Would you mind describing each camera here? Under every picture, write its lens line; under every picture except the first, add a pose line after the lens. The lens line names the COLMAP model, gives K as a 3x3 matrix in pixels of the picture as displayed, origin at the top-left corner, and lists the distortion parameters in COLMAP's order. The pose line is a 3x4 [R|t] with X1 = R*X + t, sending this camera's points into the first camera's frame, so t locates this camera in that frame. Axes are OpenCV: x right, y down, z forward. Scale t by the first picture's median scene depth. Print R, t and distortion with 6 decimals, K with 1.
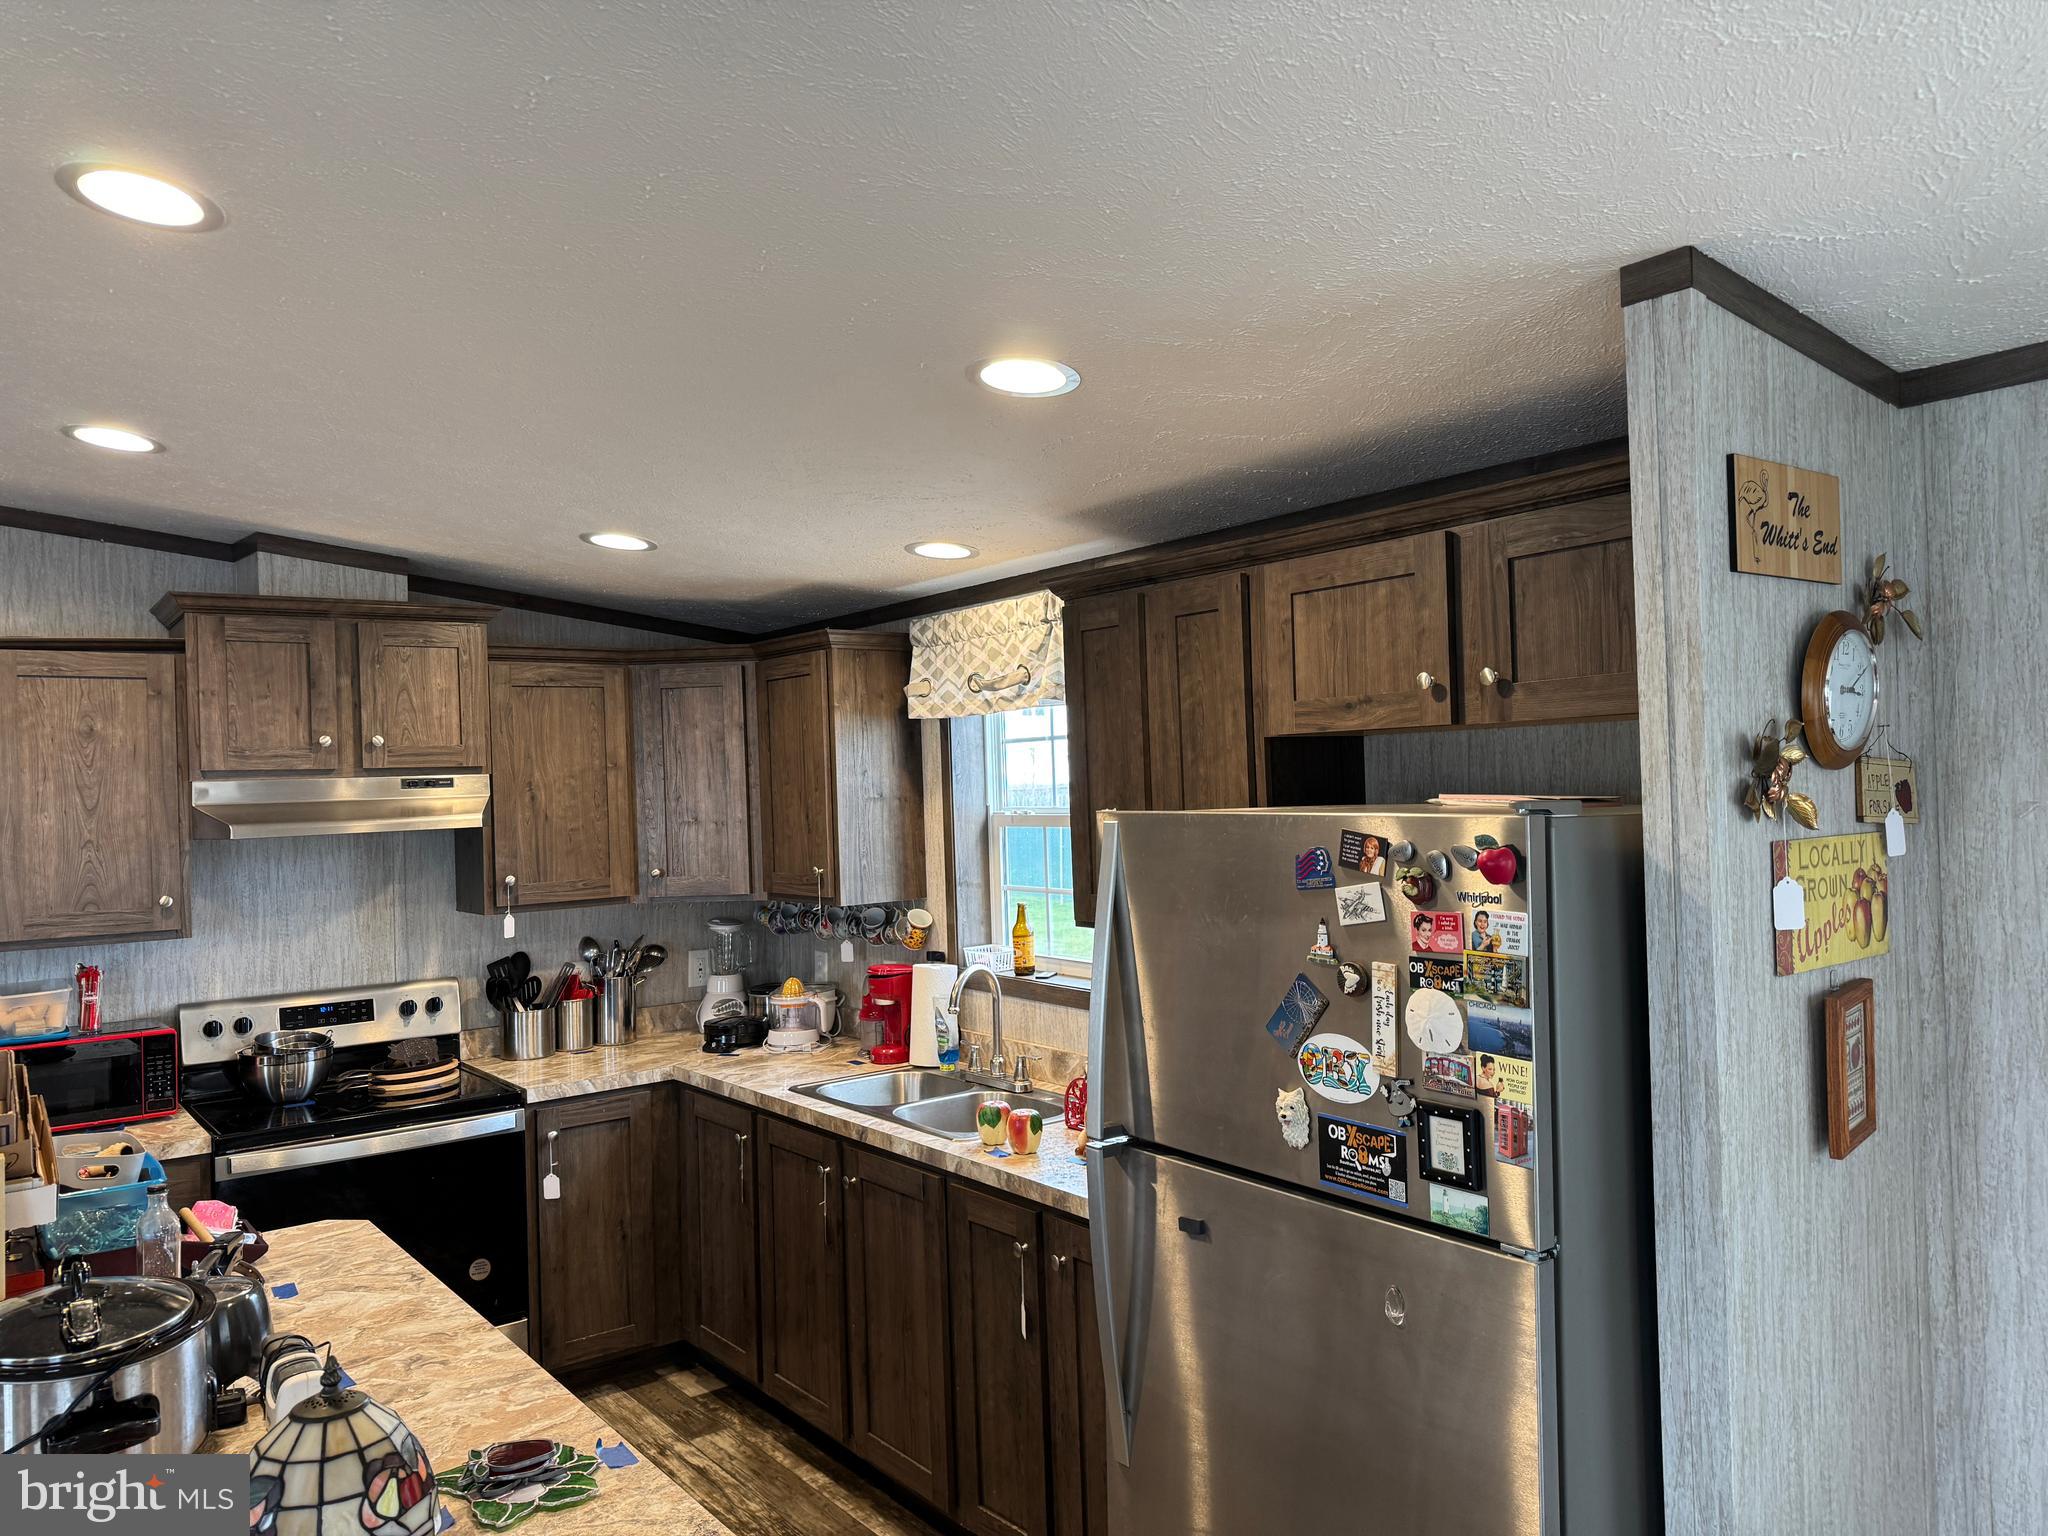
lens RADIAL K [[1440.7, 0, 1014.3], [0, 1440.7, 766.0], [0, 0, 1]] dist [0.067924, -0.078905]
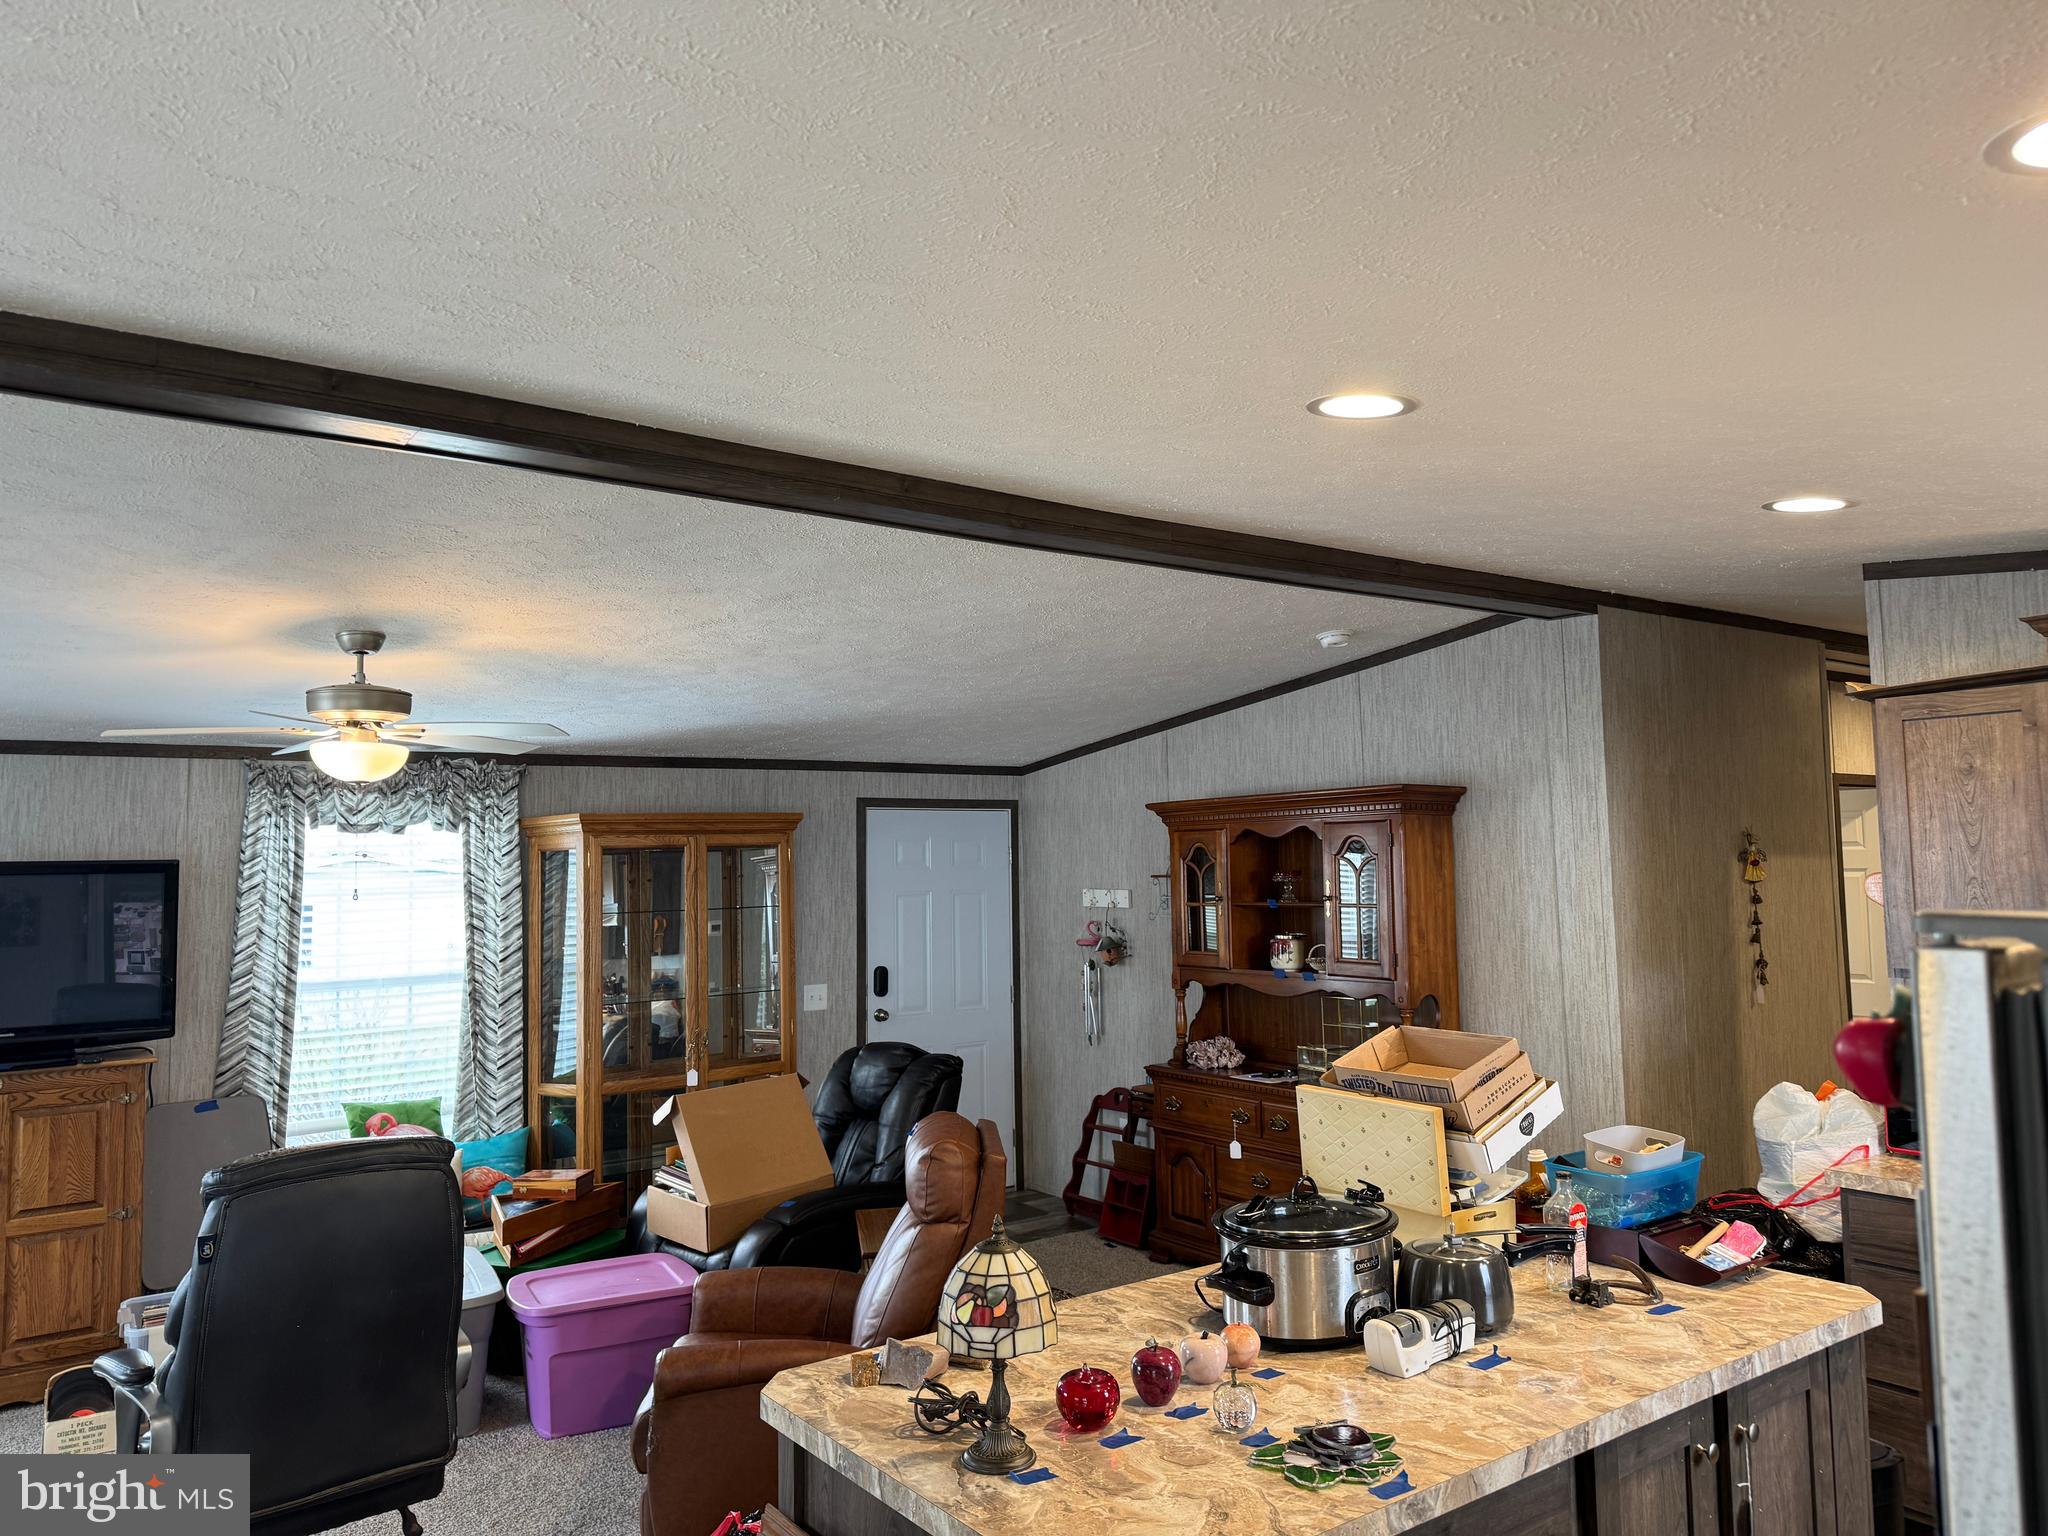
lens RADIAL K [[1440.7, 0, 1039.3], [0, 1440.7, 750.9], [0, 0, 1]] dist [0.067924, -0.078905]
pose [[-0.008753, -0.051801, -0.998619, 0.380906], [0.033208, 0.998091, -0.052065, -0.004715], [0.999410, -0.033618, -0.007016, 0.364879]]
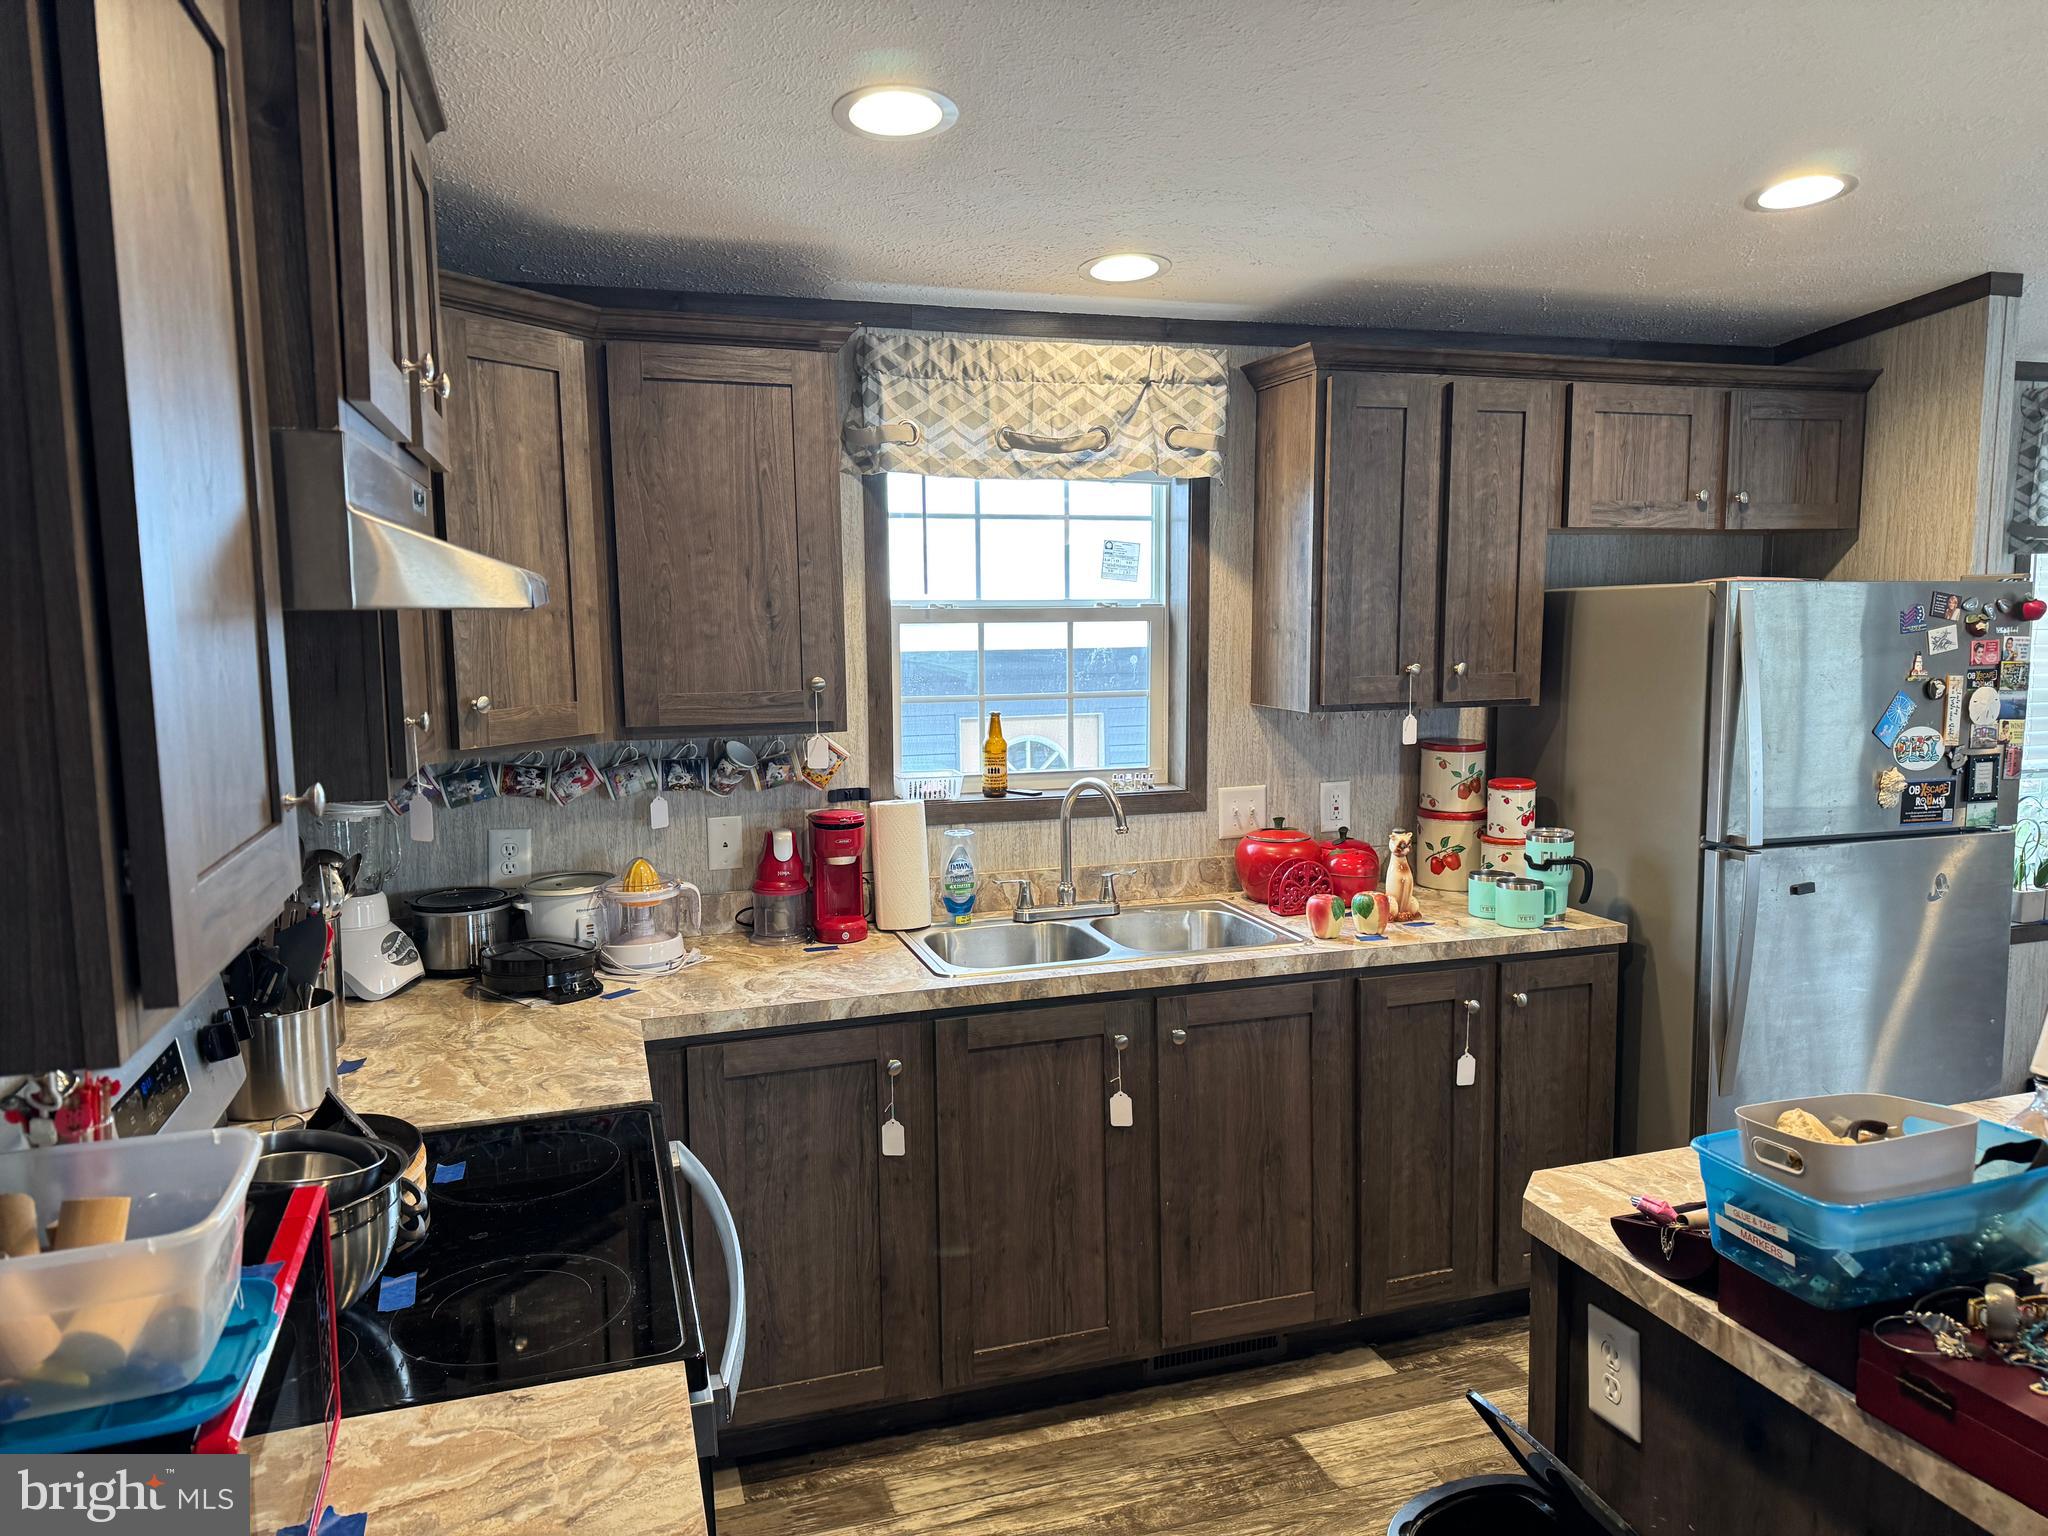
lens RADIAL K [[1440.7, 0, 1026.2], [0, 1440.7, 770.9], [0, 0, 1]] dist [0.067924, -0.078905]
pose [[0.326167, -0.081061, 0.941830, -0.843995], [-0.012286, 0.995869, 0.089966, 0.057812], [-0.945232, -0.040916, 0.323823, 0.763008]]
